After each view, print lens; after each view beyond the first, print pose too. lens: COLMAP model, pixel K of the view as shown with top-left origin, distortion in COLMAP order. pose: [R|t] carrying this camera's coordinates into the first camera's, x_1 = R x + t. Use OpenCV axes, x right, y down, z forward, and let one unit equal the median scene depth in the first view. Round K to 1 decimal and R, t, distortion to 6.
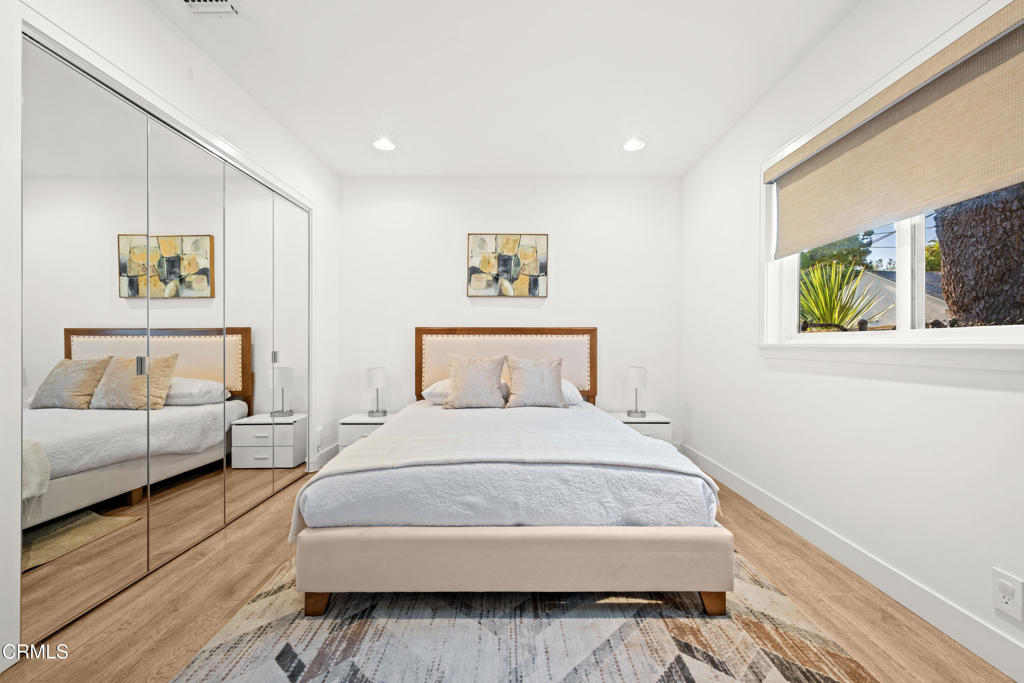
lens RADIAL K [[402.4, 0, 512.9], [0, 402.4, 342.2], [0, 0, 1]] dist [-0.000523, 0.001646]
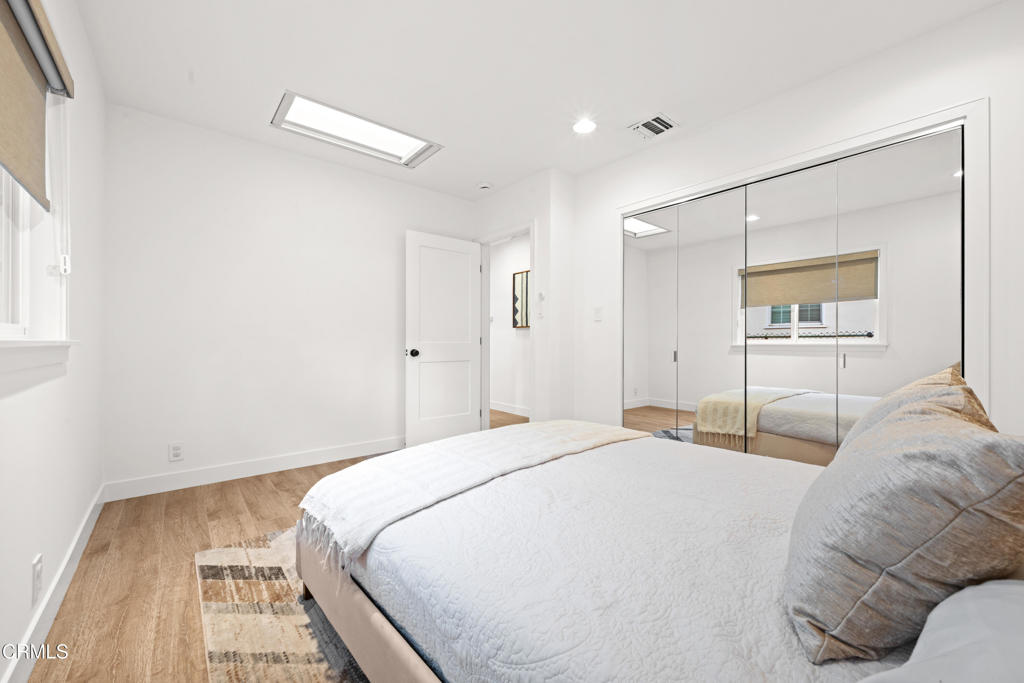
lens RADIAL K [[402.4, 0, 521.3], [0, 402.4, 341.0], [0, 0, 1]] dist [-0.000523, 0.001646]
pose [[-0.758719, 0.000263, -0.651418, 0.485577], [-0.002791, 0.999989, 0.003655, -0.007457], [0.651412, 0.004591, -0.758710, 1.352995]]
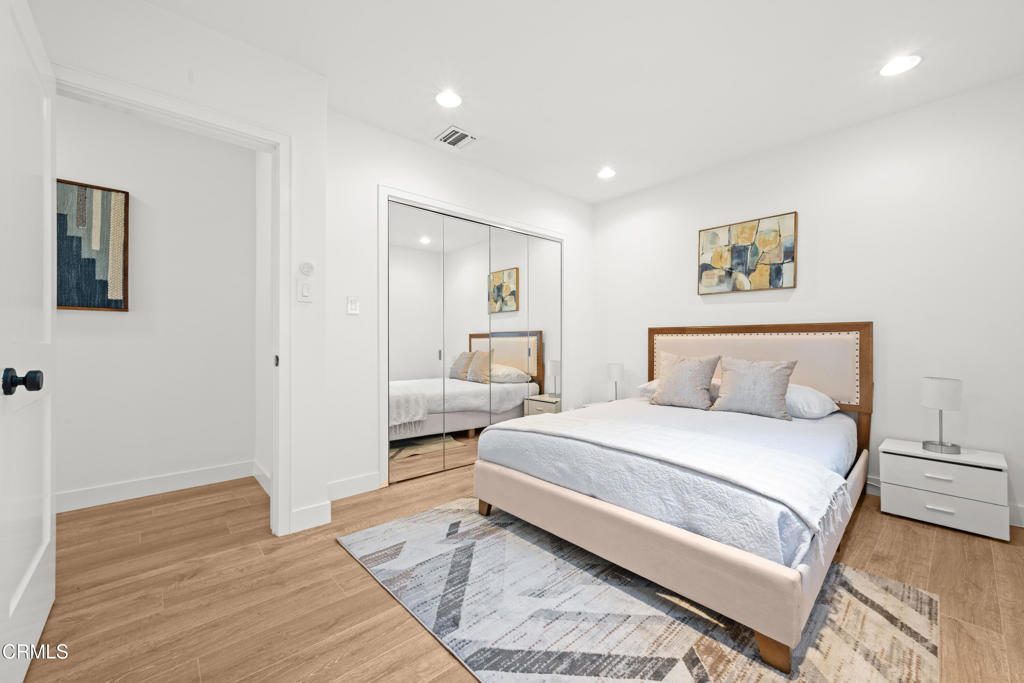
lens RADIAL K [[402.4, 0, 516.8], [0, 402.4, 339.1], [0, 0, 1]] dist [-0.000523, 0.001646]
pose [[0.674599, -0.002939, -0.738179, 0.470005], [-0.000286, 0.999991, -0.004243, -0.002179], [0.738184, 0.003073, 0.674592, 0.021364]]
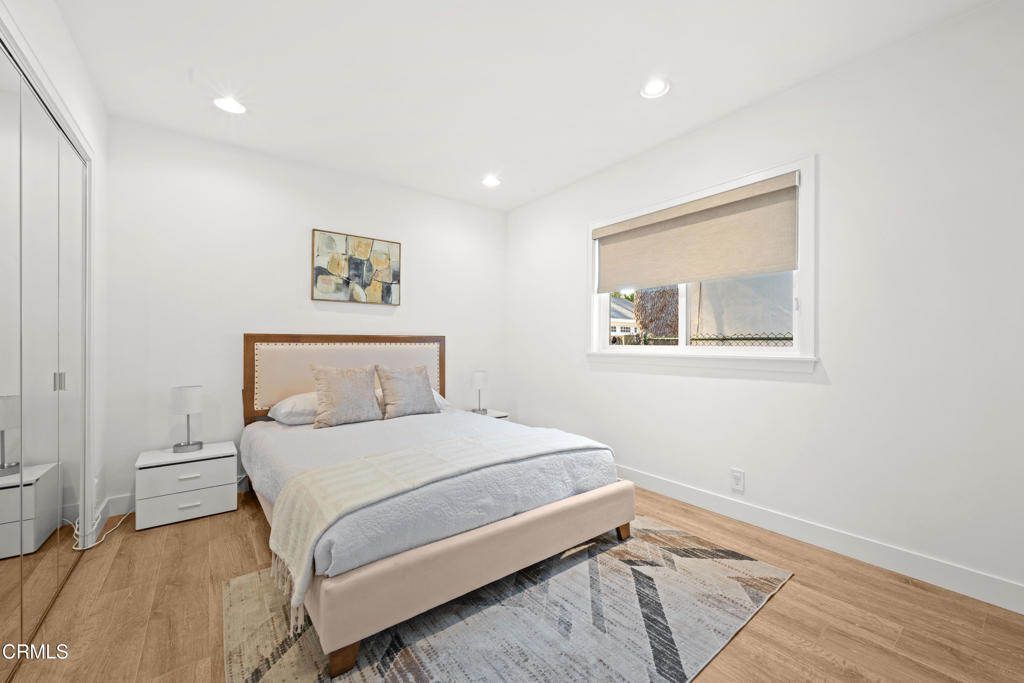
lens RADIAL K [[402.4, 0, 512.2], [0, 402.4, 342.0], [0, 0, 1]] dist [-0.000523, 0.001646]
pose [[0.796702, 0.000721, 0.604372, -0.450924], [-0.001777, 0.999998, 0.001149, -0.033017], [-0.604370, -0.001990, 0.796701, 0.041652]]
